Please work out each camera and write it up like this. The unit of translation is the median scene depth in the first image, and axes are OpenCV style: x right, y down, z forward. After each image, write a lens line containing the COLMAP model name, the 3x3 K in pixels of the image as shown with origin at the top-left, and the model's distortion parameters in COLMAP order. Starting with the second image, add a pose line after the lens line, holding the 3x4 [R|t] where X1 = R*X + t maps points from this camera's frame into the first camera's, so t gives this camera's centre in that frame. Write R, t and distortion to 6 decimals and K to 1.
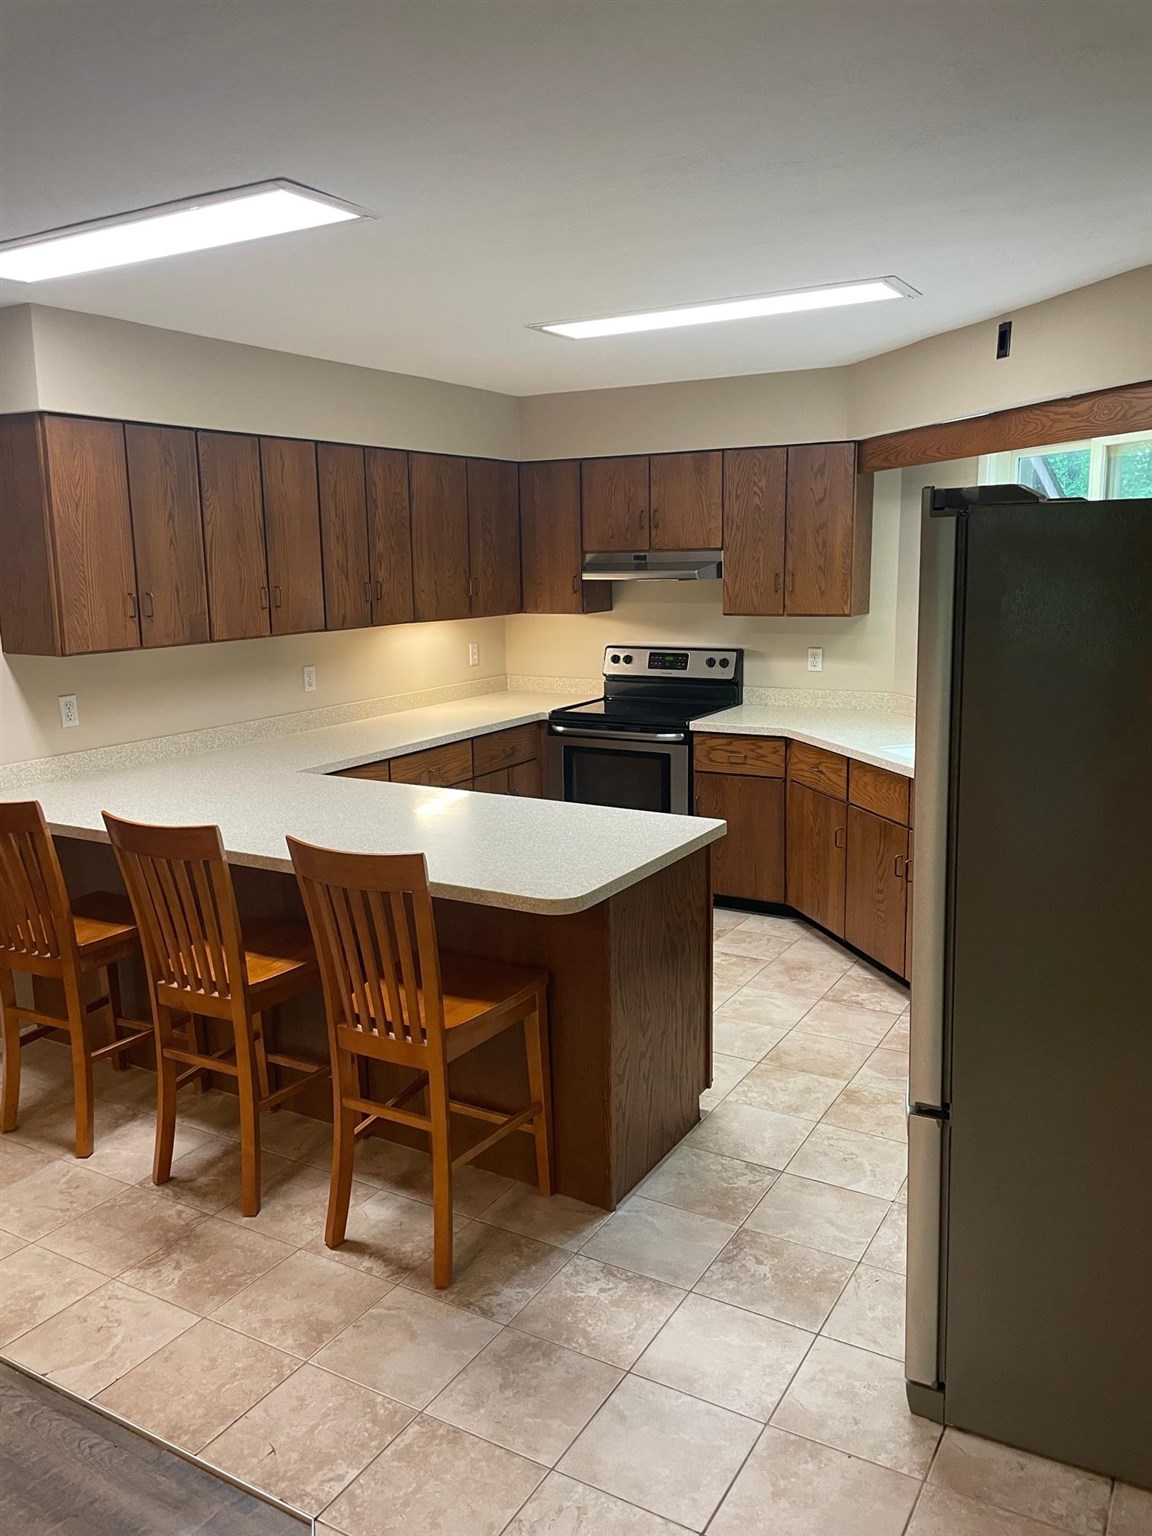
lens RADIAL K [[1164.7, 0, 588.5], [0, 1164.7, 762.4], [0, 0, 1]] dist [0.087428, -0.122521]
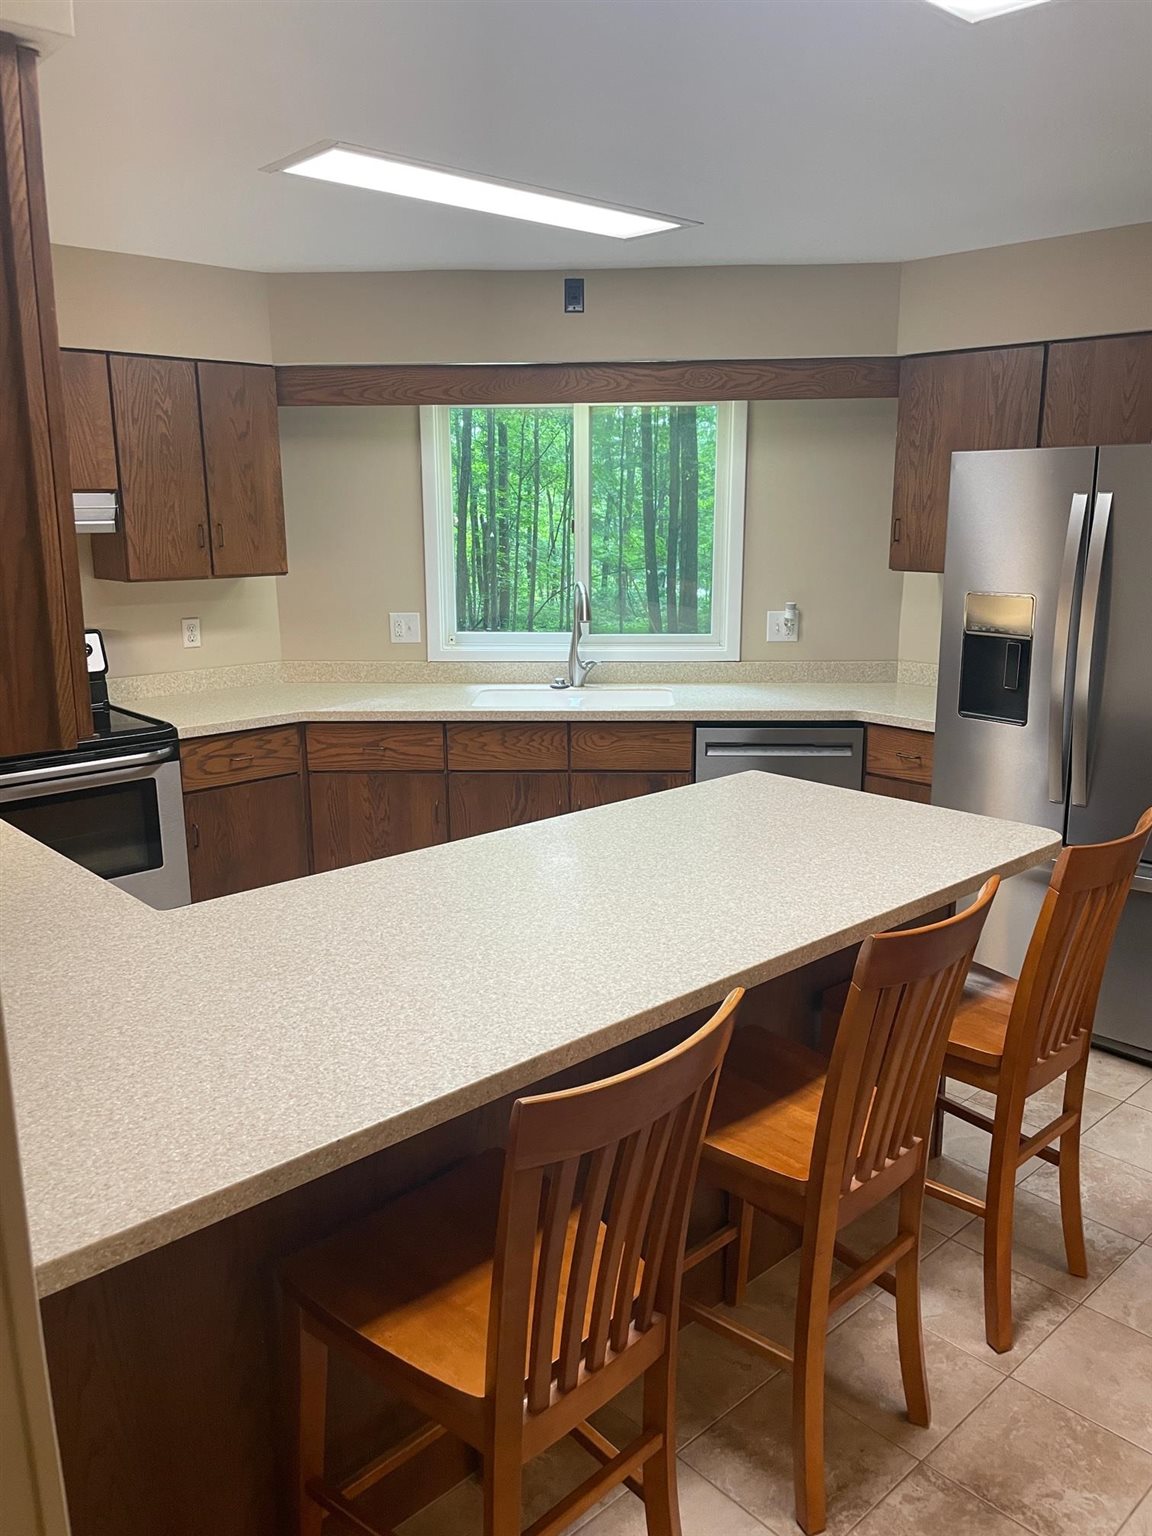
lens RADIAL K [[1164.7, 0, 589.3], [0, 1164.7, 762.3], [0, 0, 1]] dist [0.087428, -0.122521]
pose [[0.299360, -0.196633, 0.933659, -0.535703], [0.171004, 0.973747, 0.150246, -0.081468], [-0.938691, 0.114682, 0.325126, 0.525766]]
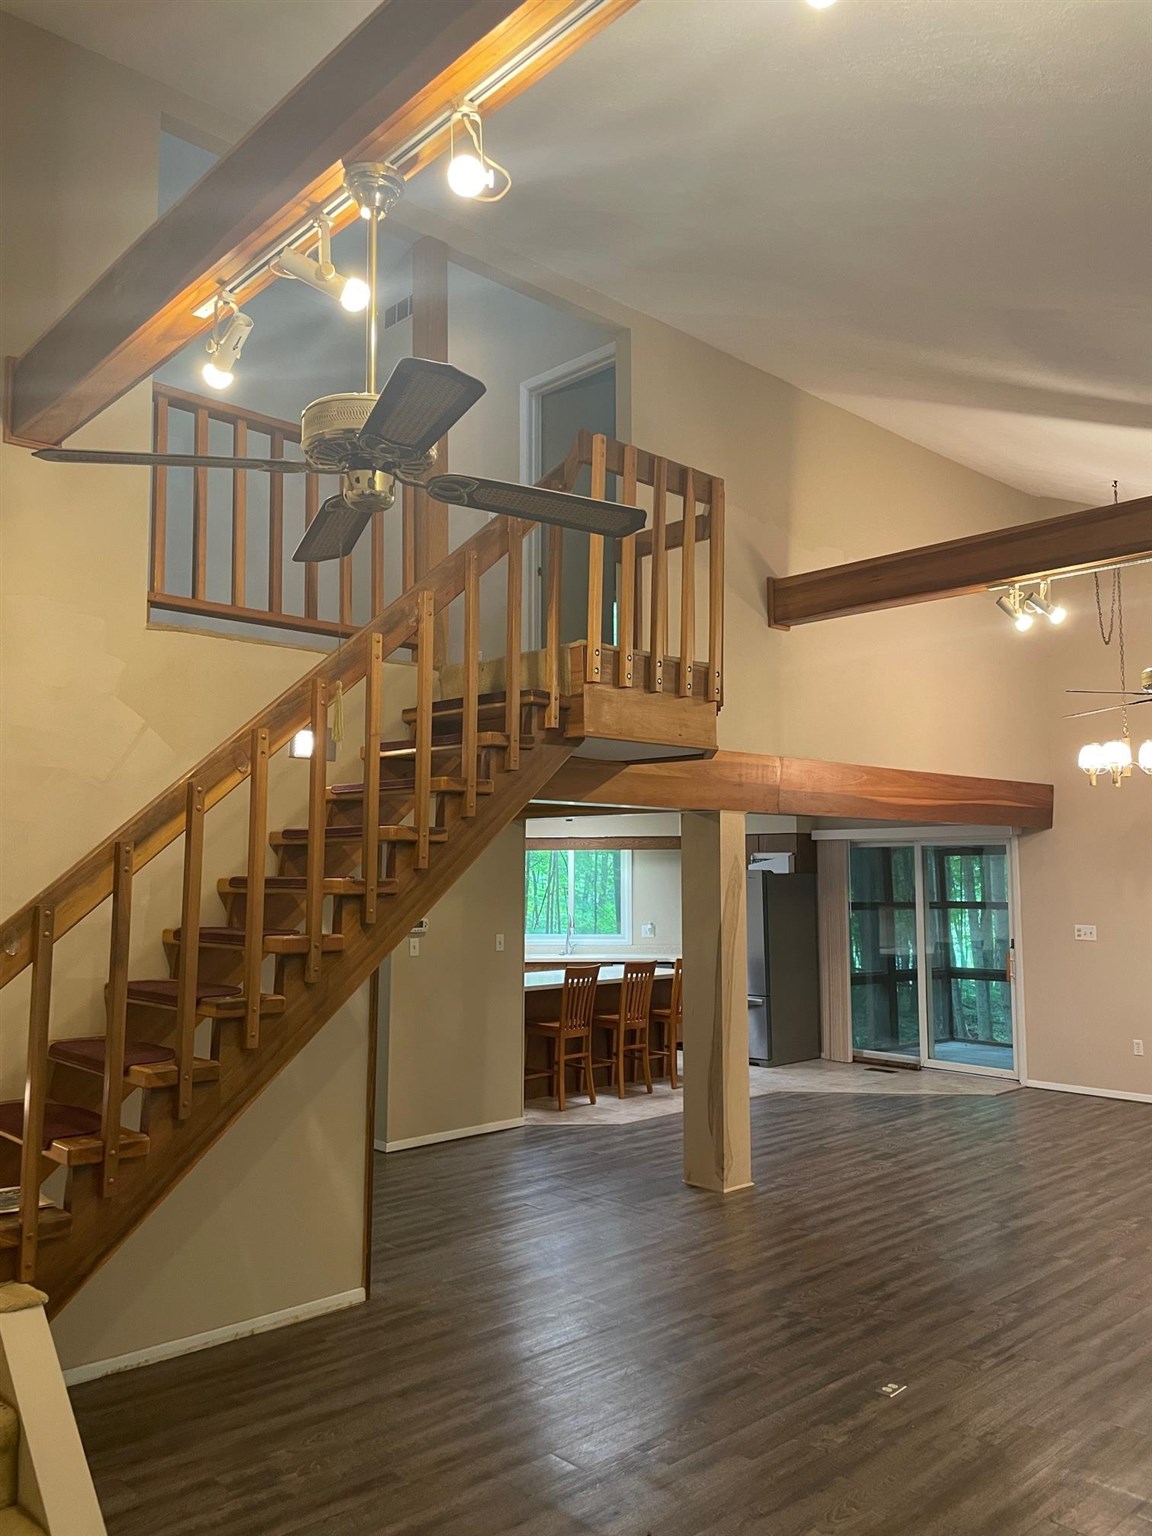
lens RADIAL K [[1164.7, 0, 589.0], [0, 1164.7, 761.1], [0, 0, 1]] dist [0.087428, -0.122521]
pose [[0.282117, 0.109324, 0.953131, -1.937285], [0.171361, 0.971768, -0.162182, 0.004537], [-0.943952, 0.209084, 0.255419, 0.107045]]
